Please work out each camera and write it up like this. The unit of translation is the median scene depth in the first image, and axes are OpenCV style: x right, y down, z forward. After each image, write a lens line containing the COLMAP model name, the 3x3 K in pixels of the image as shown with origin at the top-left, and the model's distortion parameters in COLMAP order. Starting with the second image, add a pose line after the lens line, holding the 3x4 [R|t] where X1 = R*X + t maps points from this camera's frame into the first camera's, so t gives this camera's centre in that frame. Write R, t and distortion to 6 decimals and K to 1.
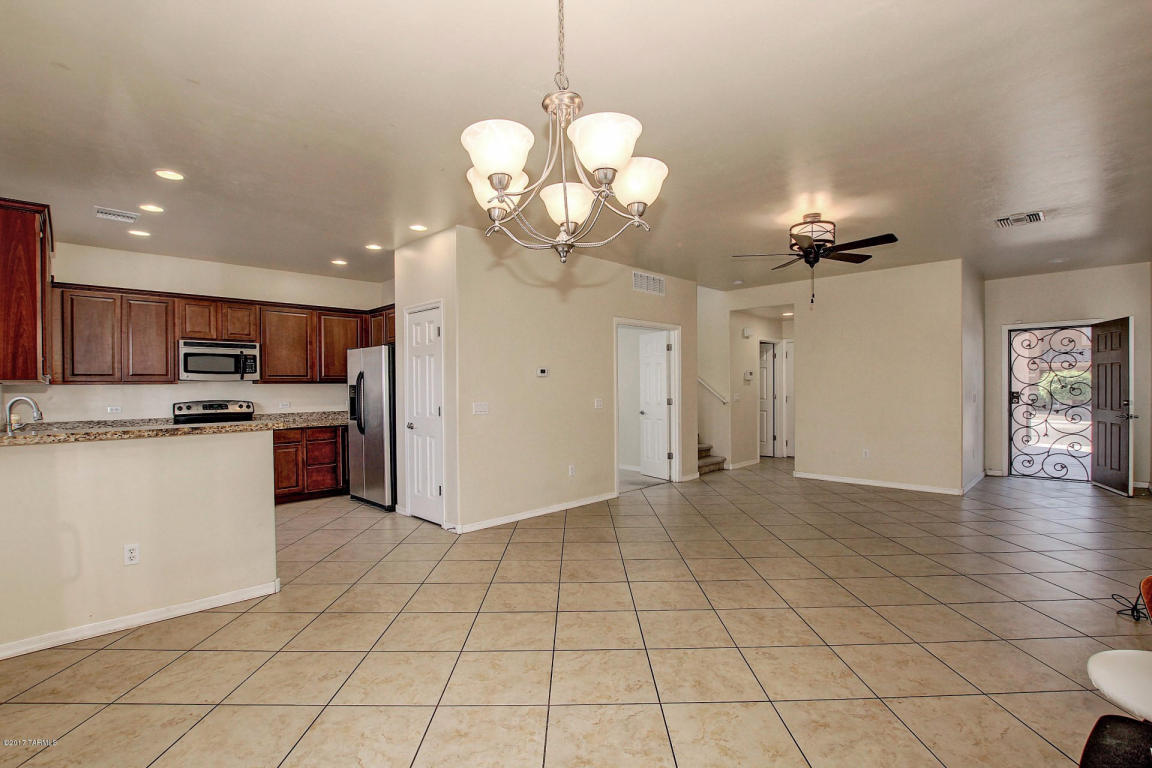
lens RADIAL K [[538.5, 0, 576.4], [0, 538.5, 392.6], [0, 0, 1]] dist [-0.026460, 0.004169]
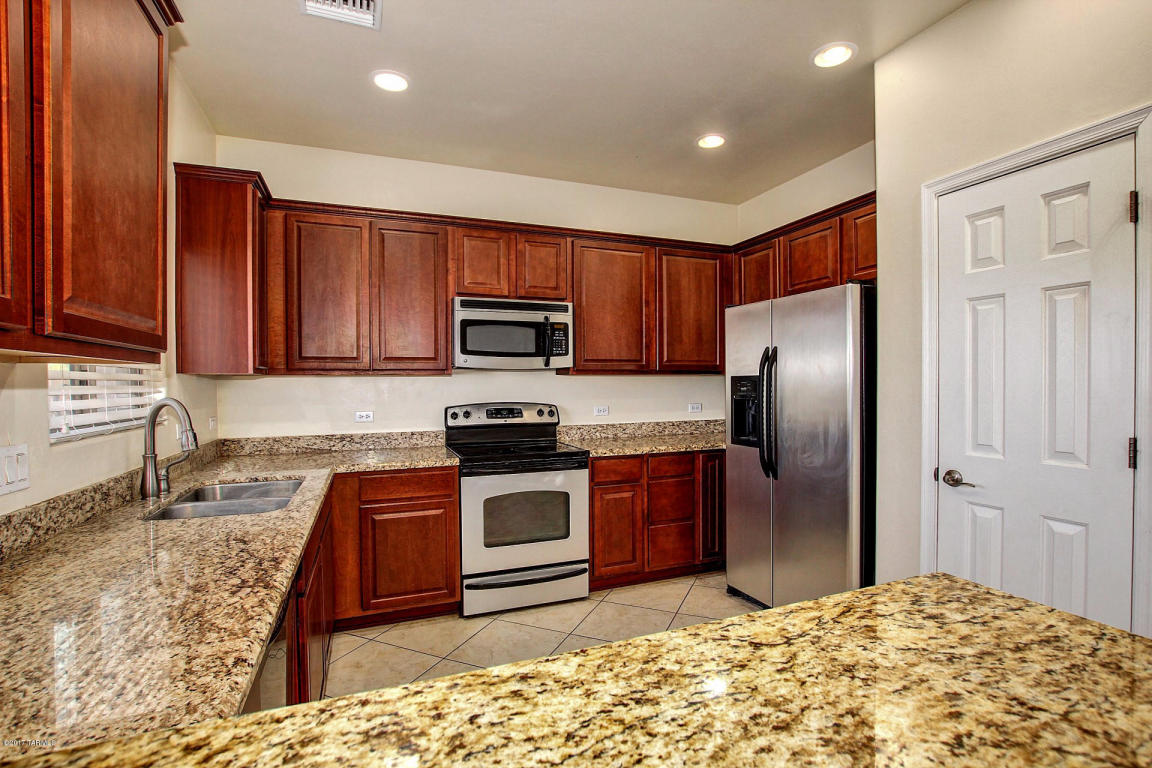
lens RADIAL K [[538.5, 0, 575.7], [0, 538.5, 389.2], [0, 0, 1]] dist [-0.026460, 0.004169]
pose [[0.915755, 0.005768, -0.401697, -0.369940], [-0.004575, 0.999982, 0.003929, -0.003022], [0.401712, -0.001760, 0.915764, 0.489523]]
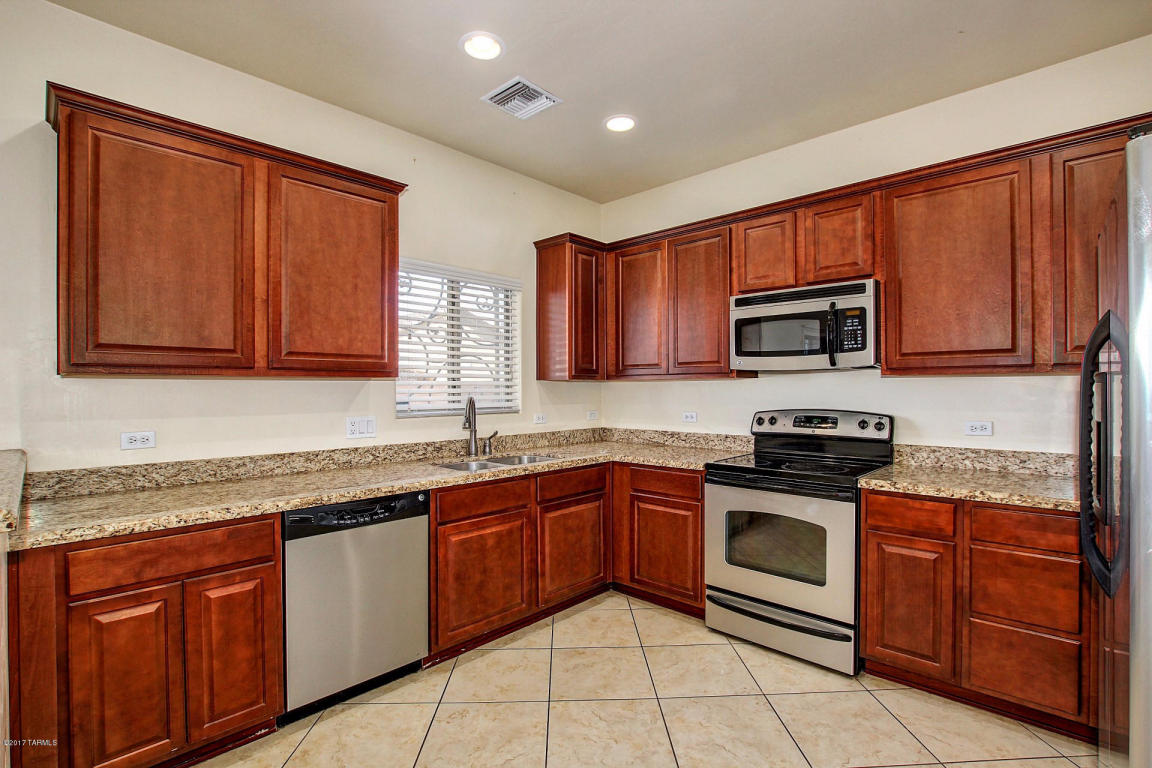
lens RADIAL K [[538.5, 0, 572.8], [0, 538.5, 387.7], [0, 0, 1]] dist [-0.026460, 0.004169]
pose [[0.021543, 0.008088, -0.999735, -0.182686], [-0.005638, 0.999952, 0.007968, -0.008714], [0.999752, 0.005465, 0.021588, 0.773145]]
